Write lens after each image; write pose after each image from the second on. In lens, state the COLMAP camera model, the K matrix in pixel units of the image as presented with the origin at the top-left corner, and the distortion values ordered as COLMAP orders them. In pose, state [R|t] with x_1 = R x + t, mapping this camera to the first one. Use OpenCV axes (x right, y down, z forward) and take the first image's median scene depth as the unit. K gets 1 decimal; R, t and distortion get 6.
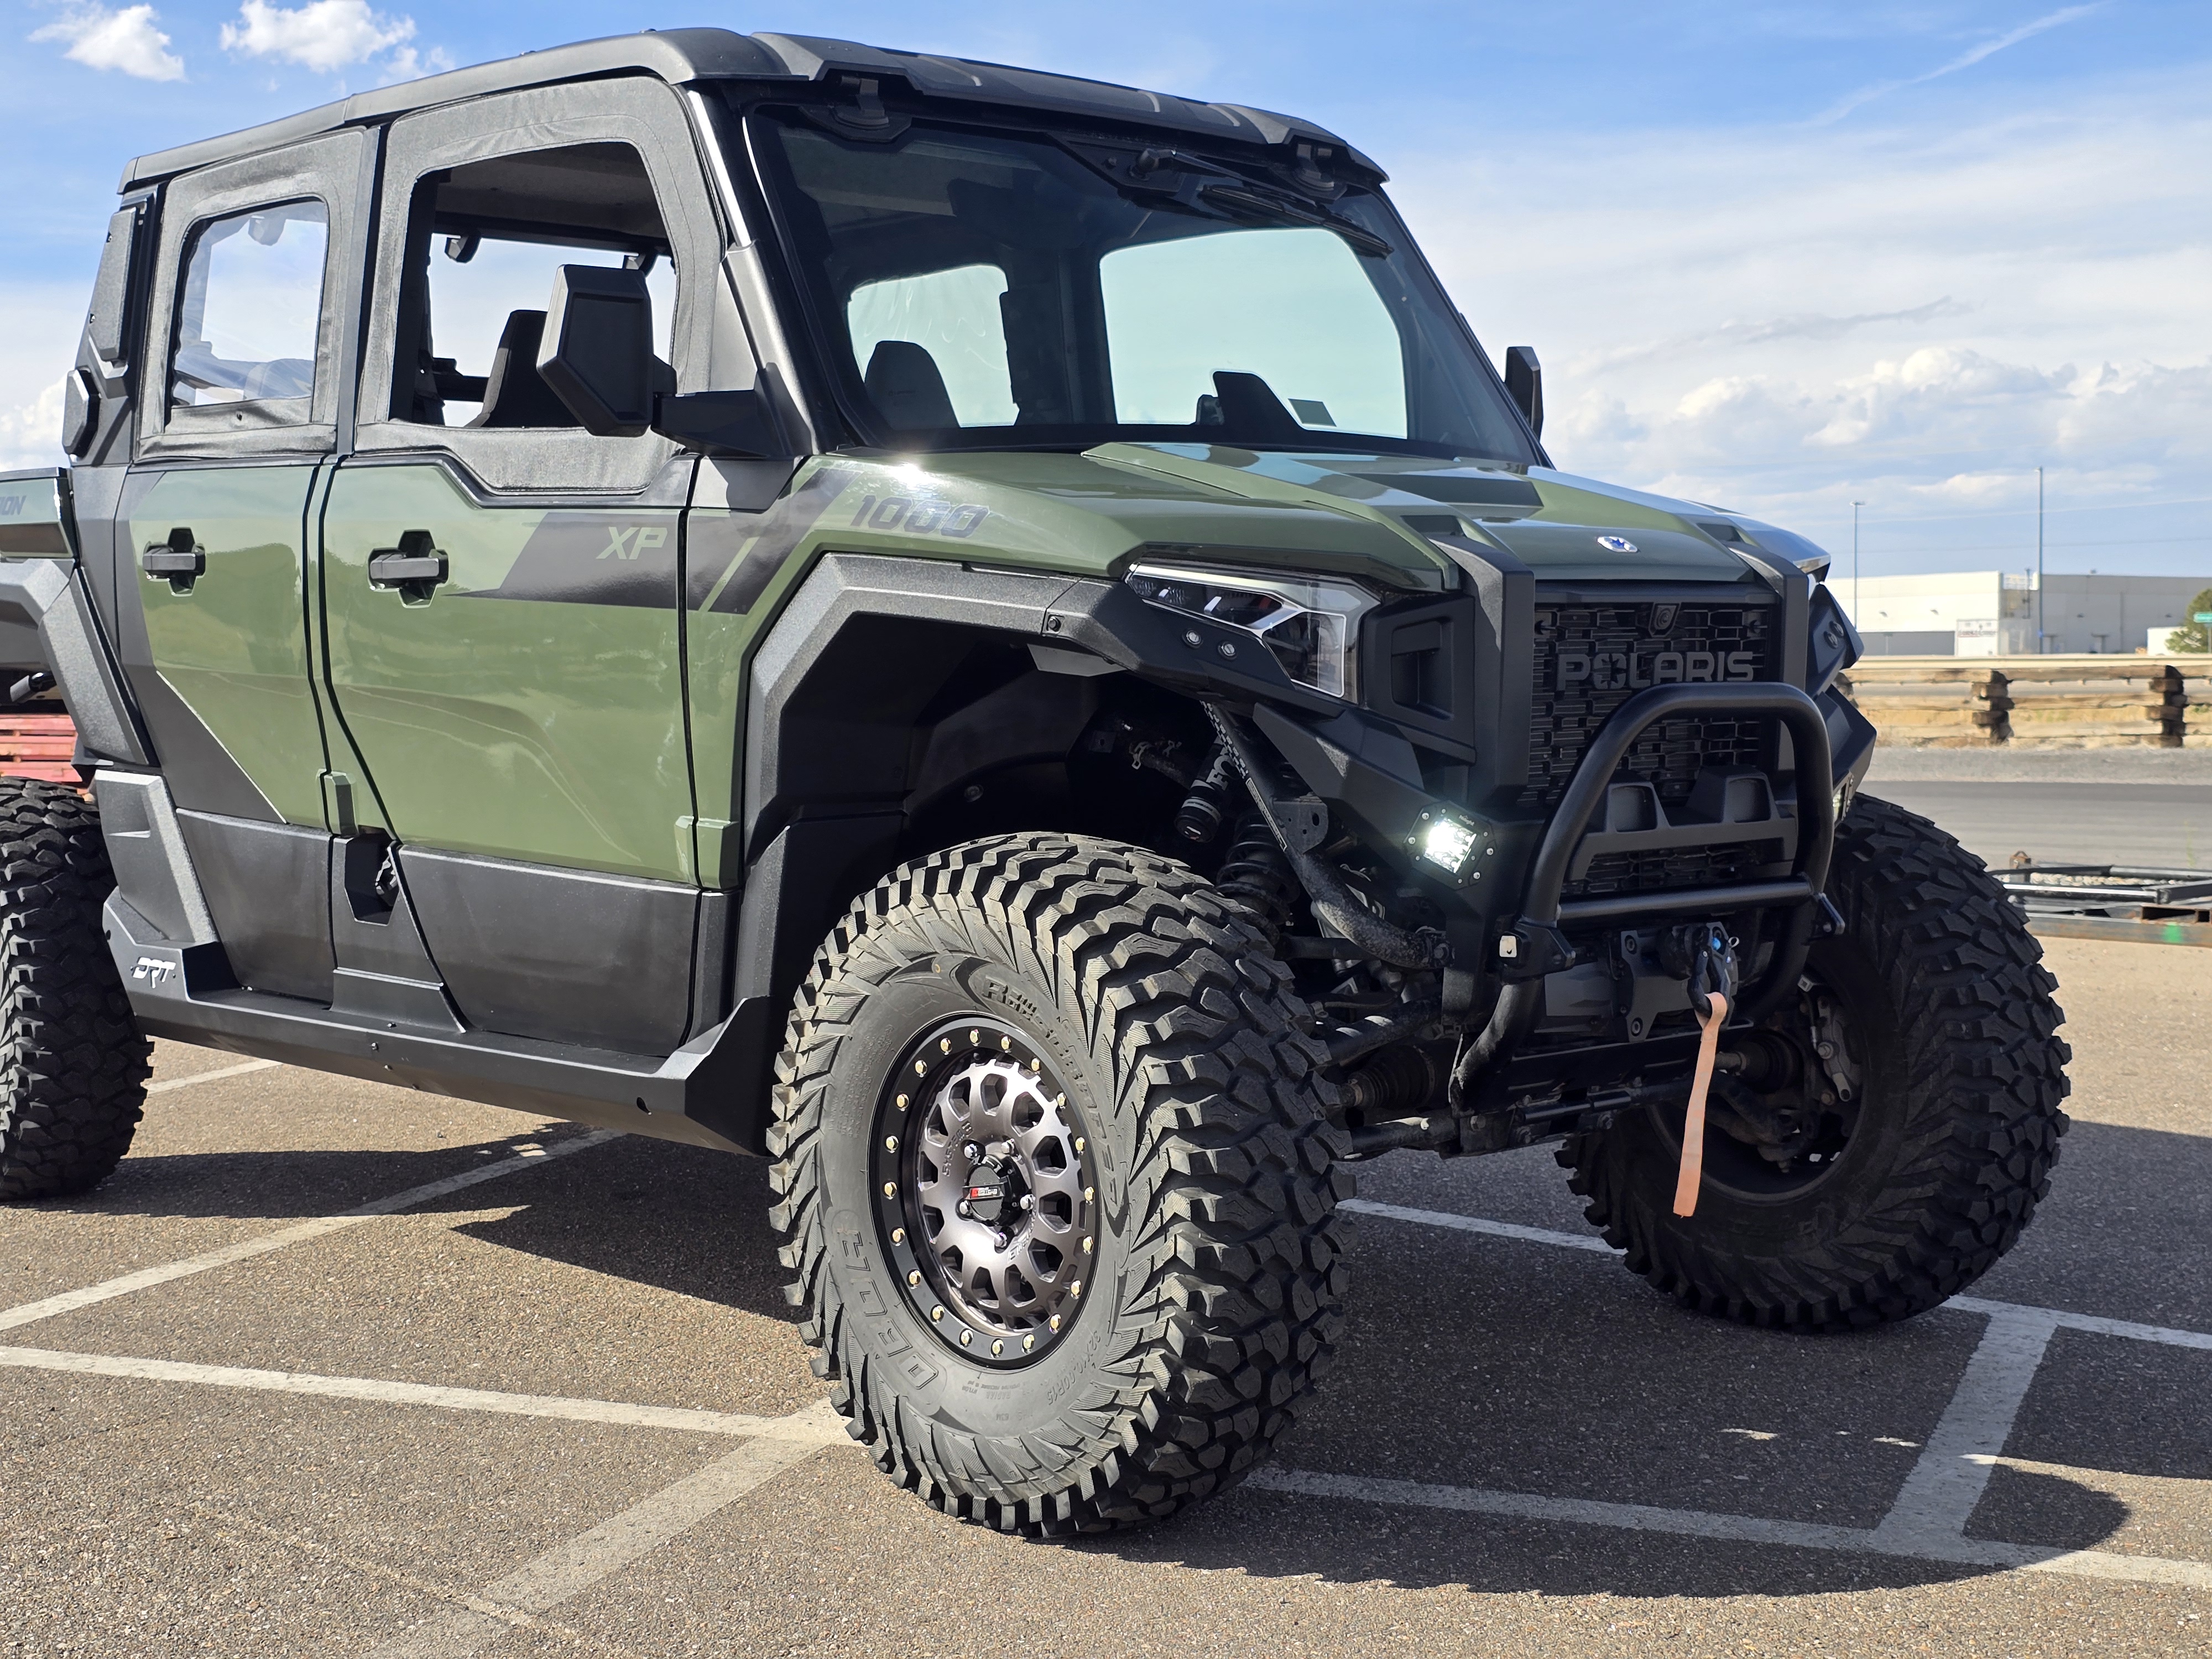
lens RADIAL K [[2987.0, 0, 1106.0], [0, 2987.0, 829.5], [0, 0, 1]] dist [0.049745, -0.072187]
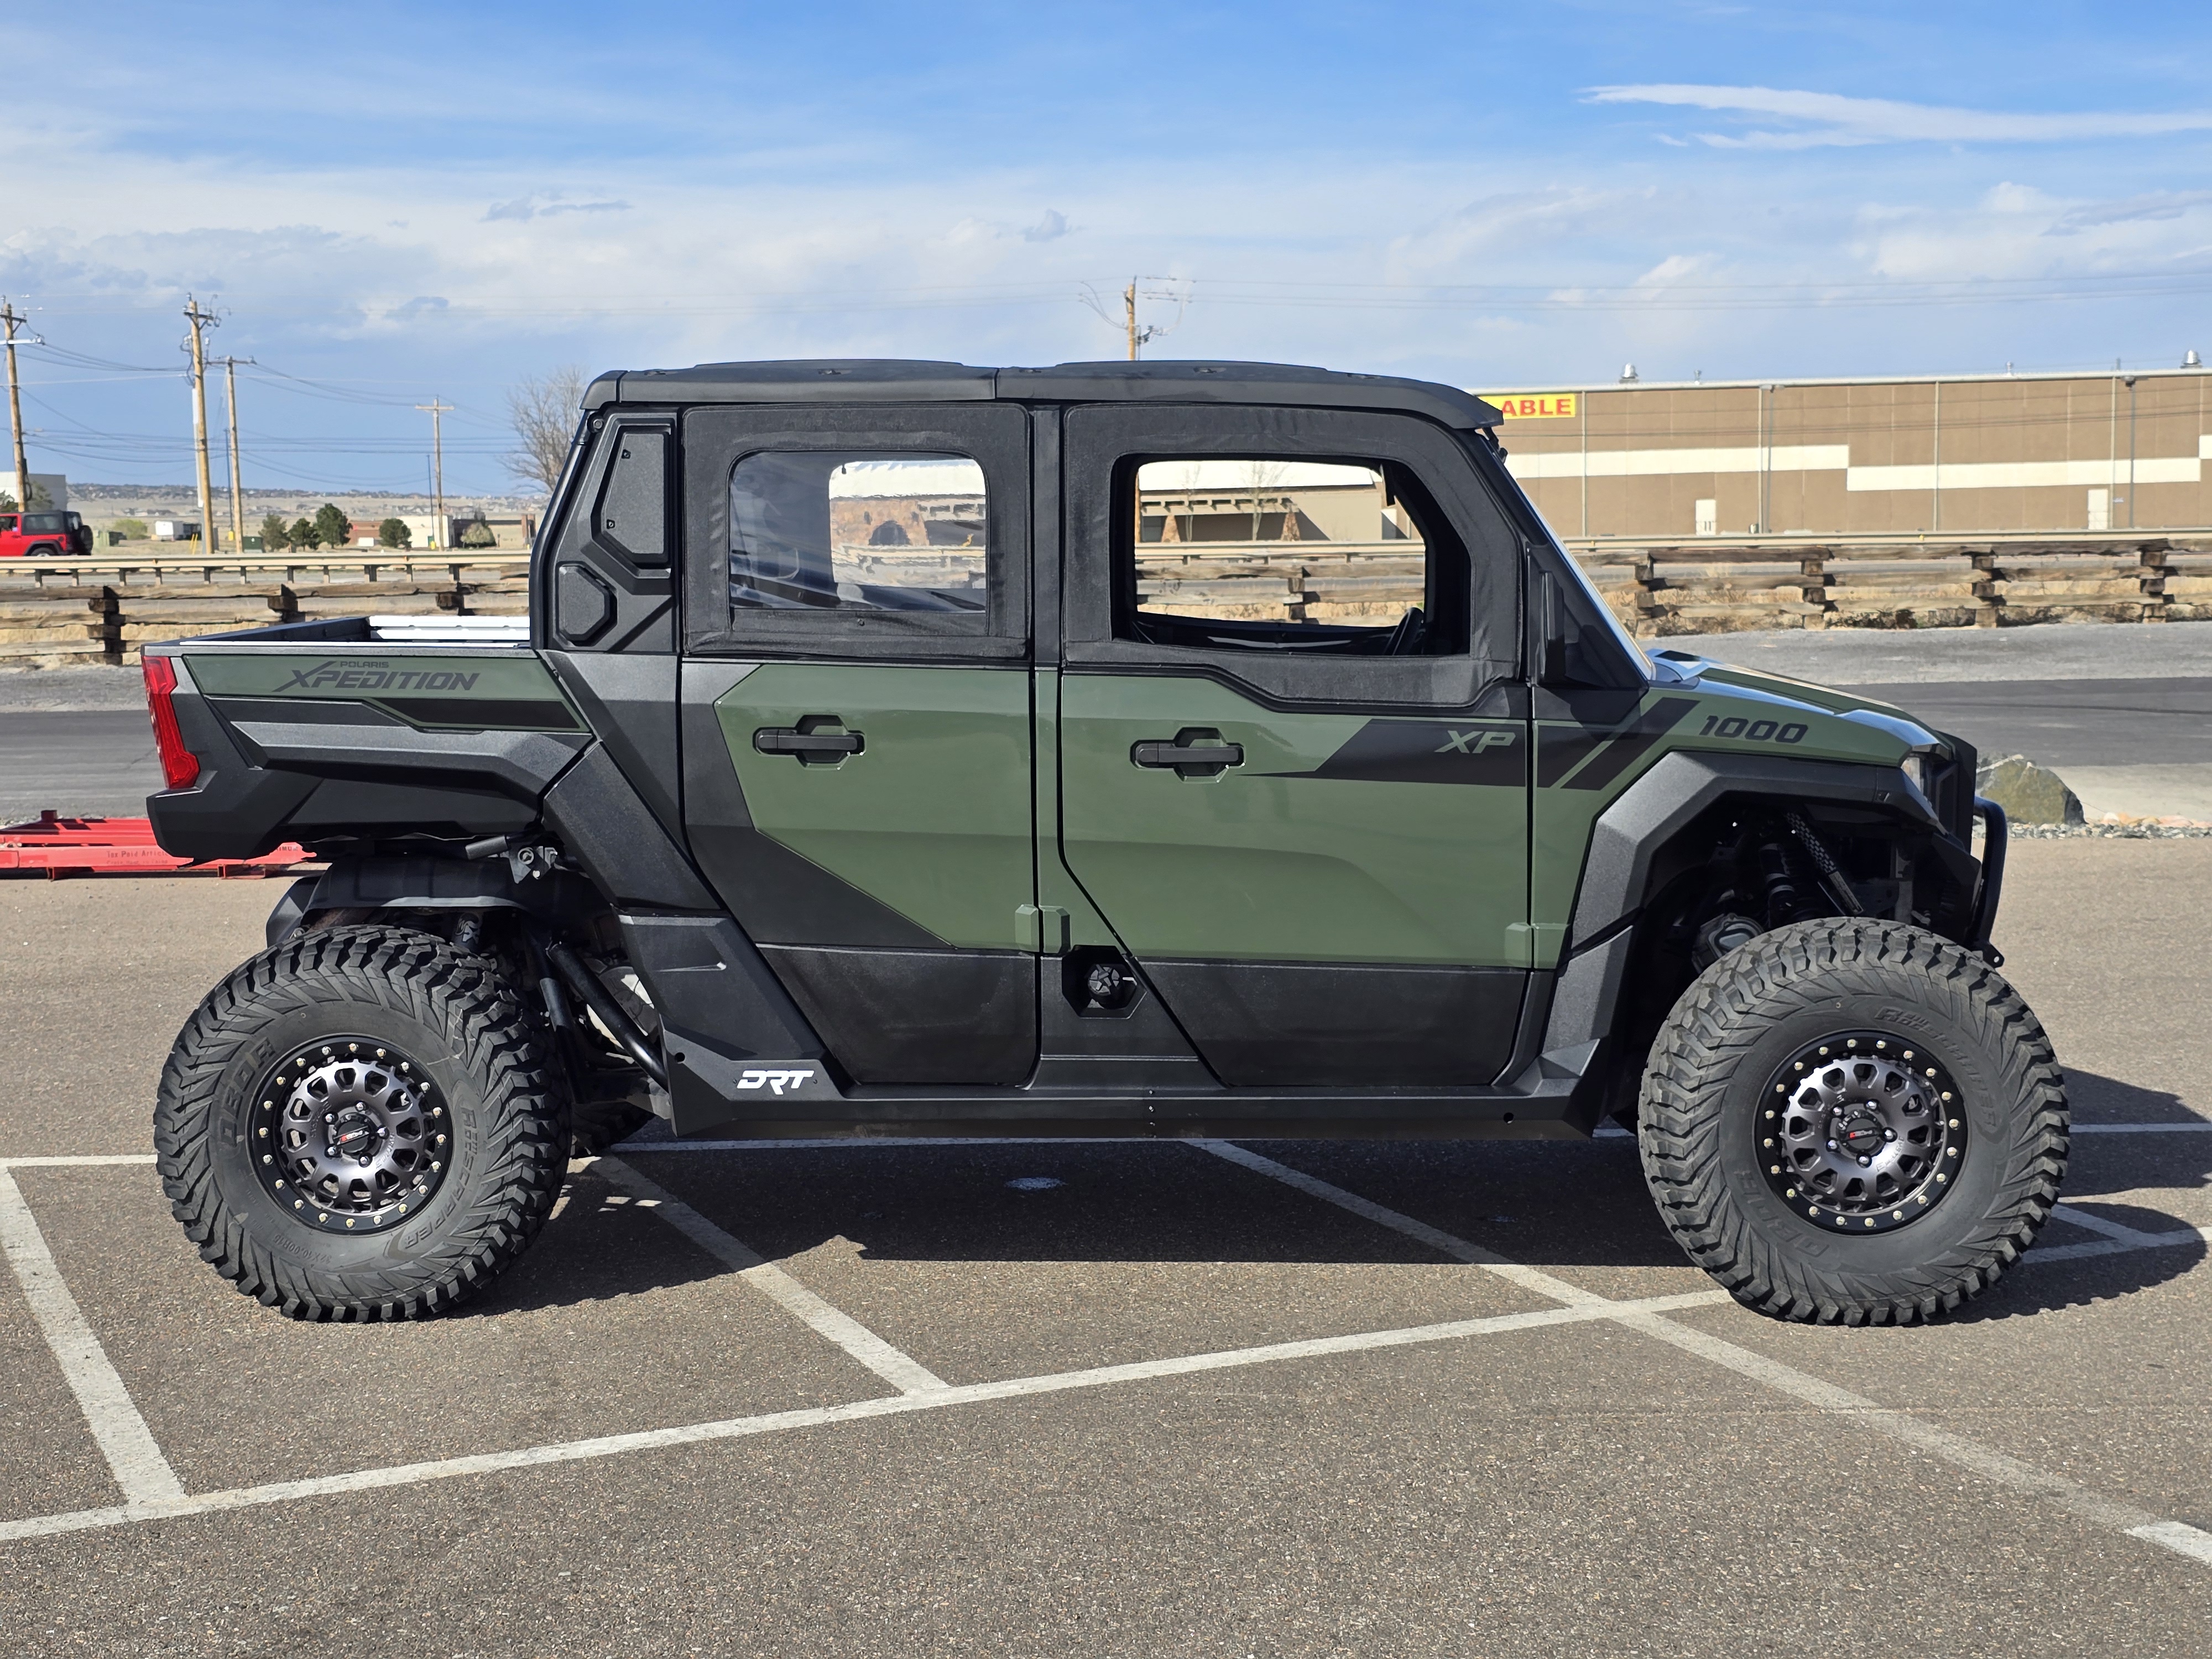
lens RADIAL K [[2983.9, 0, 1089.5], [0, 2983.9, 836.4], [0, 0, 1]] dist [0.026254, 0.011838]
pose [[0.719493, -0.074347, 0.690509, -1.211751], [0.045899, 0.997170, 0.059541, -0.133897], [-0.692981, -0.011146, 0.720870, 0.063632]]
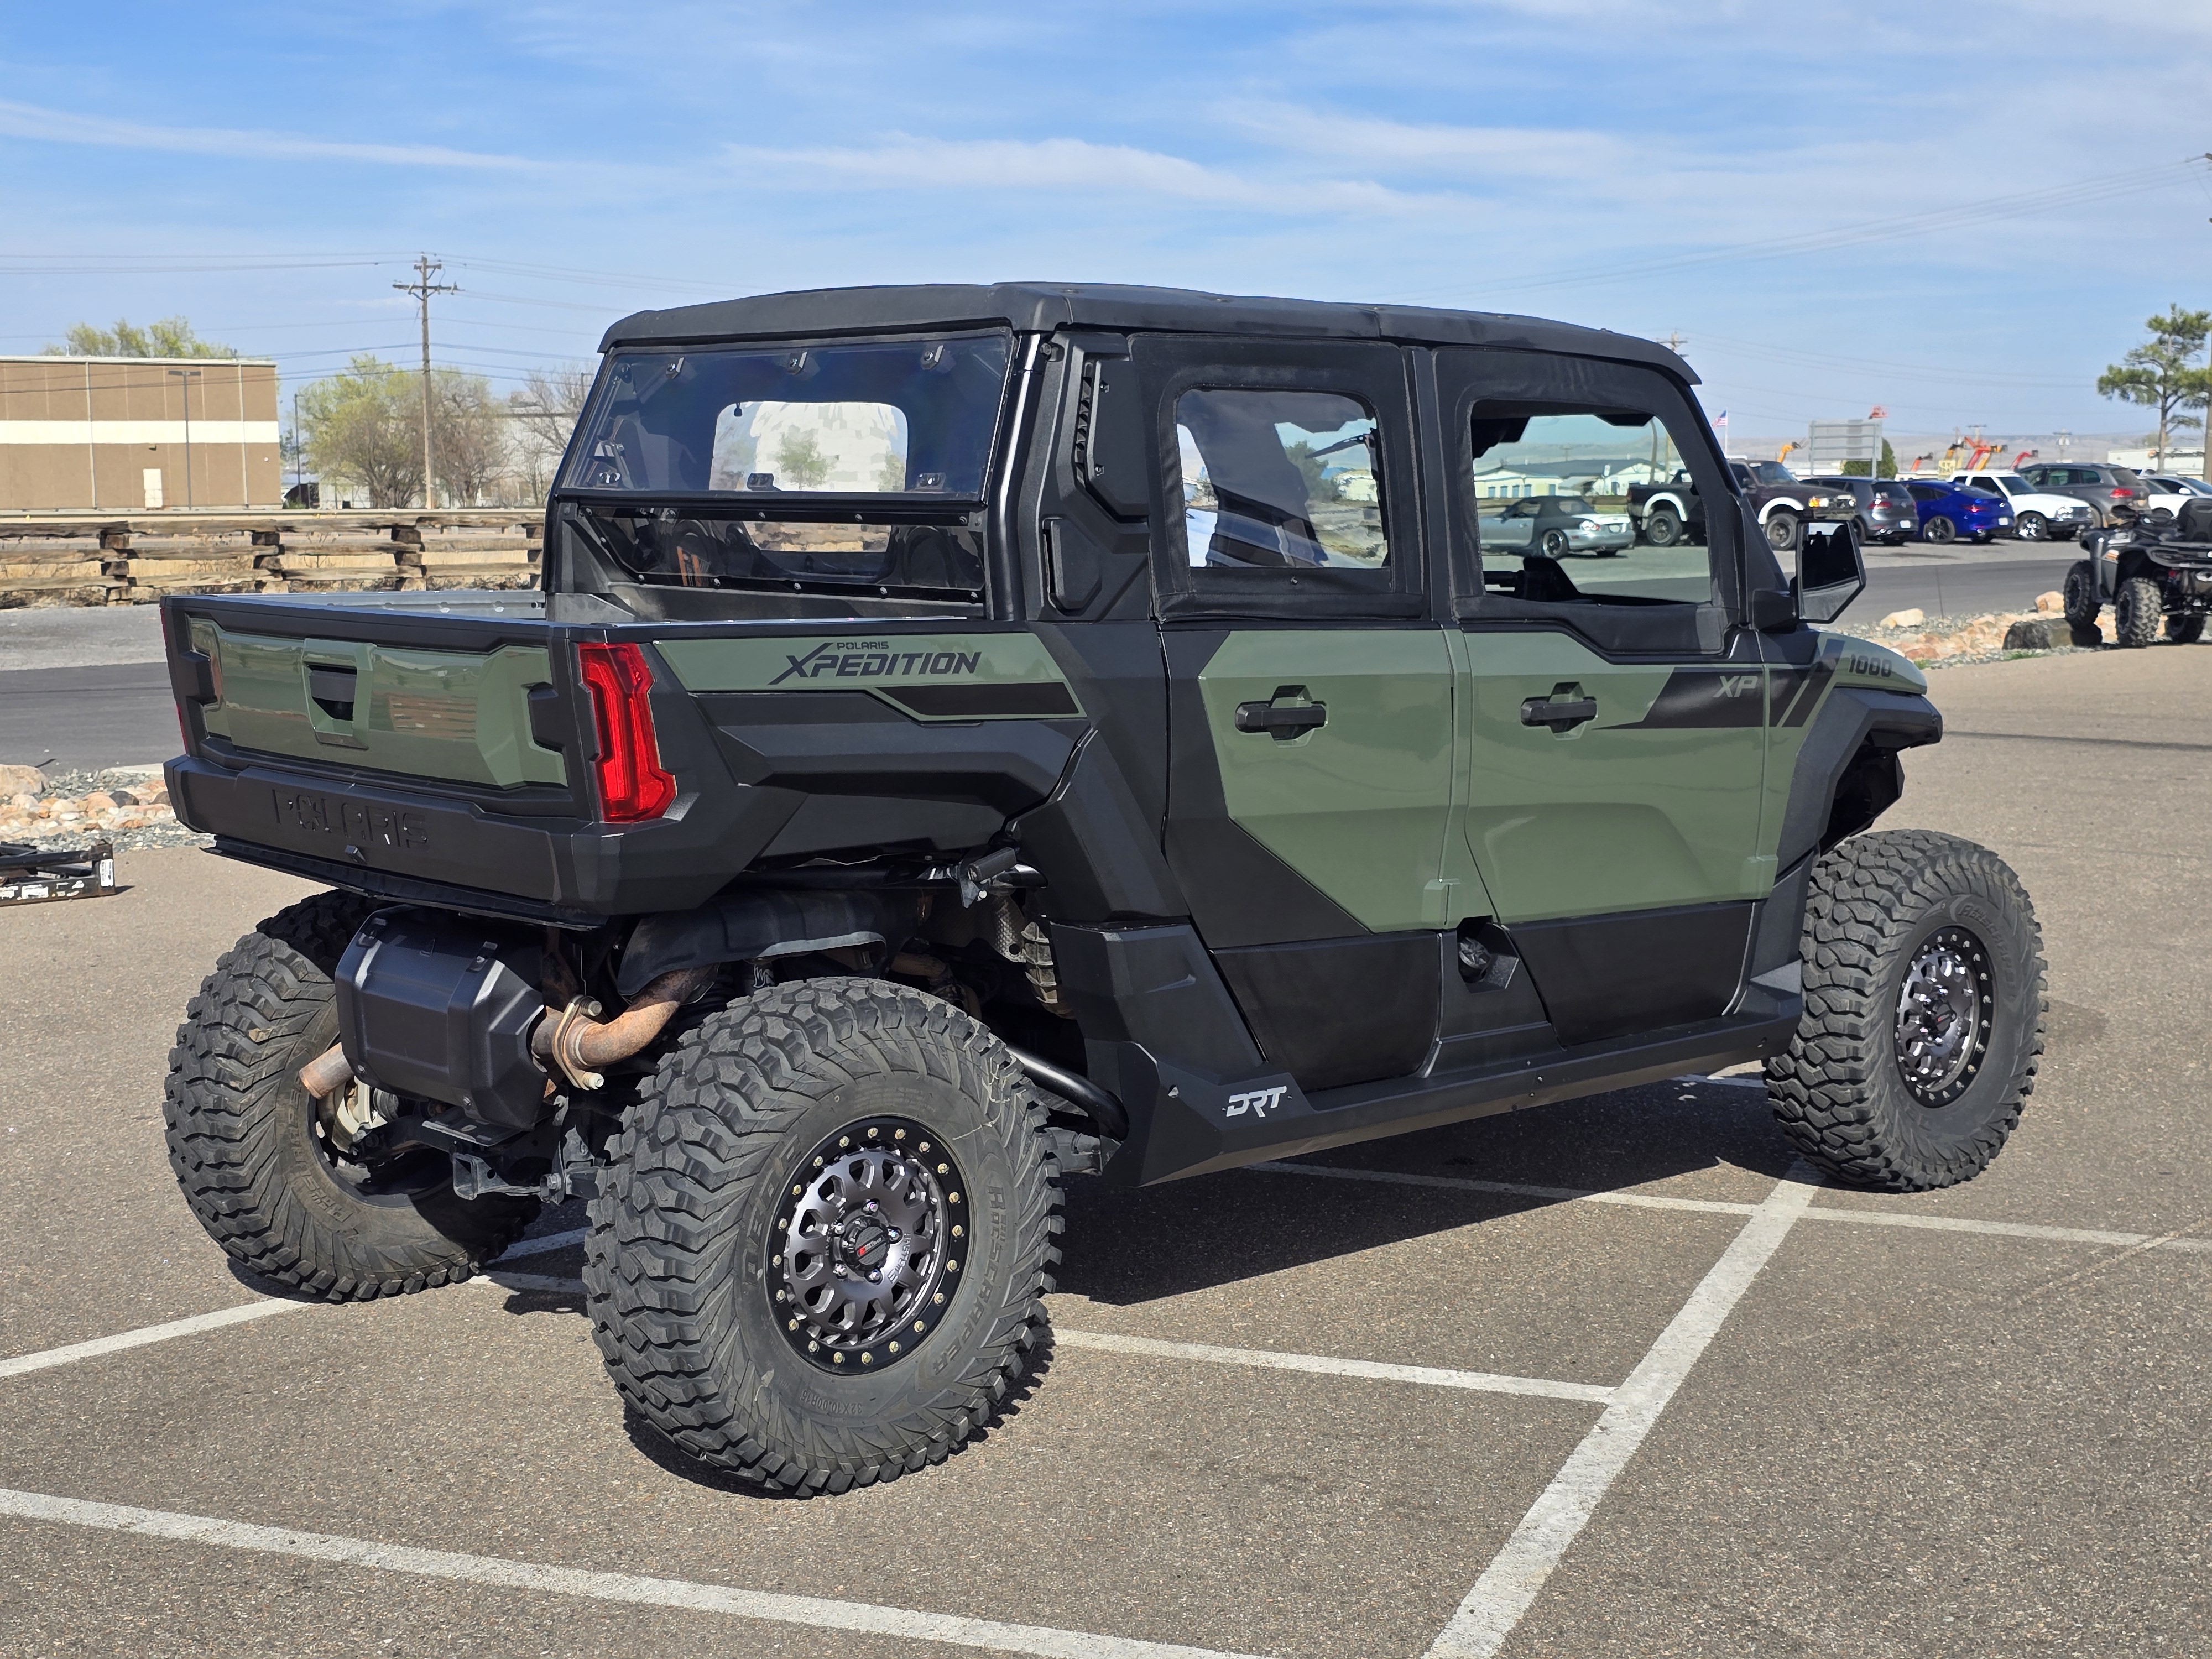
lens RADIAL K [[2987.0, 0, 1106.0], [0, 2987.0, 829.5], [0, 0, 1]] dist [0.049745, -0.072187]
pose [[0.037503, -0.107145, 0.993536, -1.573840], [0.062638, 0.992532, 0.104672, -0.187855], [-0.997331, 0.058308, 0.043934, 1.160168]]
